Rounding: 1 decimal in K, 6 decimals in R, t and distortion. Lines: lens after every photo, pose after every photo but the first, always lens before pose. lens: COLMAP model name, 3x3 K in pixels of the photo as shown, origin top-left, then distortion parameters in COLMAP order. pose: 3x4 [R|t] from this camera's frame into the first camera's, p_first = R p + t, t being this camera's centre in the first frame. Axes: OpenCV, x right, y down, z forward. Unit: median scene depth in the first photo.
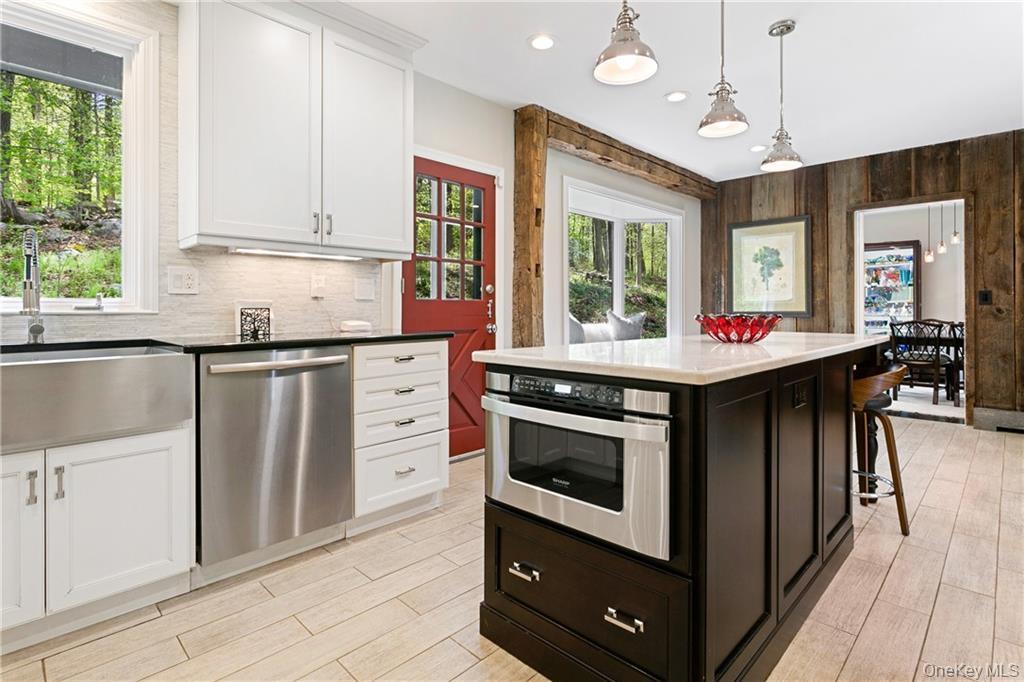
lens RADIAL K [[525.6, 0, 500.6], [0, 525.6, 311.1], [0, 0, 1]] dist [-0.002864, 0.017325]
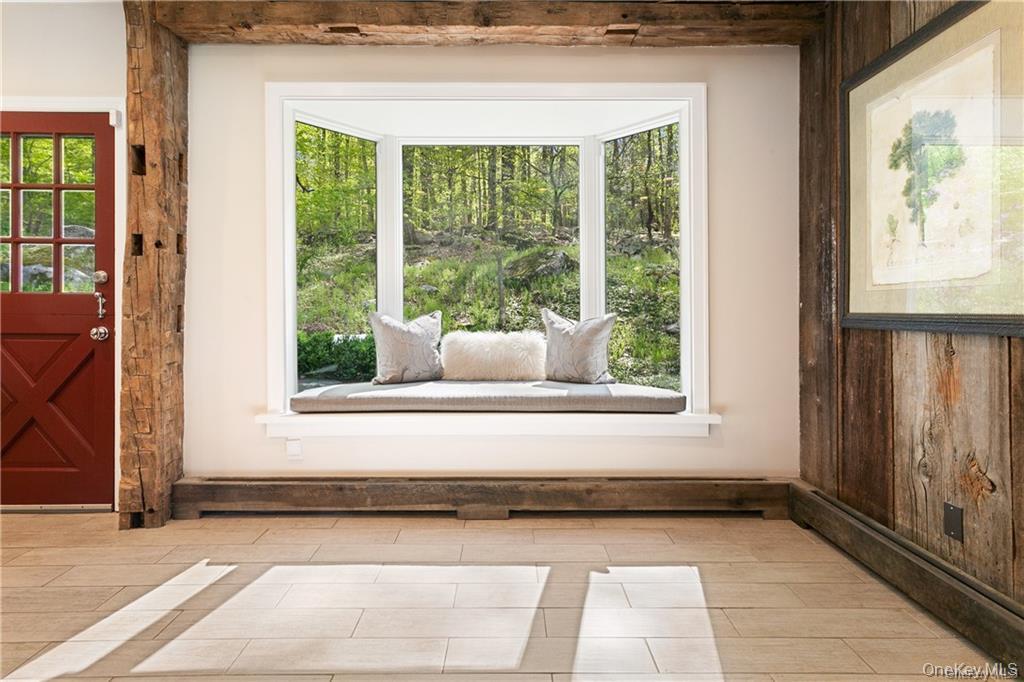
lens RADIAL K [[500.9, 0, 511.0], [0, 500.9, 308.4], [0, 0, 1]] dist [-0.000030, 0.008987]
pose [[0.698795, 0.004243, -0.715309, 1.304109], [-0.004488, 0.999989, 0.001547, -0.005451], [0.715308, 0.002130, 0.698806, 1.437139]]
